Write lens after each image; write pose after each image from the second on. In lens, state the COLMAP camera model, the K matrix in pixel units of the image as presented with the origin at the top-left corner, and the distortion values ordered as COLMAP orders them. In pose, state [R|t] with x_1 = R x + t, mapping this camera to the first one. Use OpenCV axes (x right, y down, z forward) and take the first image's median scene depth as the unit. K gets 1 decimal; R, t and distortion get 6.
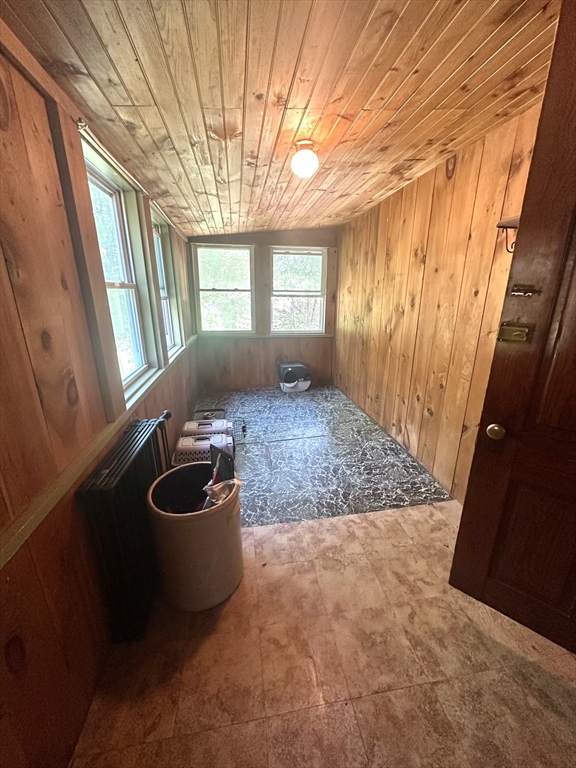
lens RADIAL K [[306.1, 0, 288.0], [0, 306.1, 384.9], [0, 0, 1]] dist [-0.001273, 0.000055]
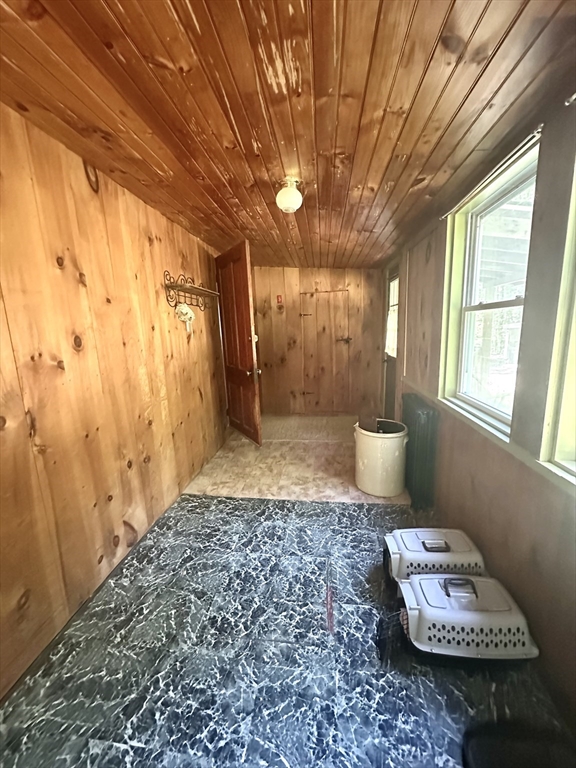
lens RADIAL K [[306.1, 0, 288.2], [0, 306.1, 385.1], [0, 0, 1]] dist [-0.001273, 0.000055]
pose [[-0.962327, -0.012709, 0.271596, -0.182649], [0.115566, 0.885066, 0.450892, -0.502757], [-0.246111, 0.465293, -0.850254, 1.722135]]
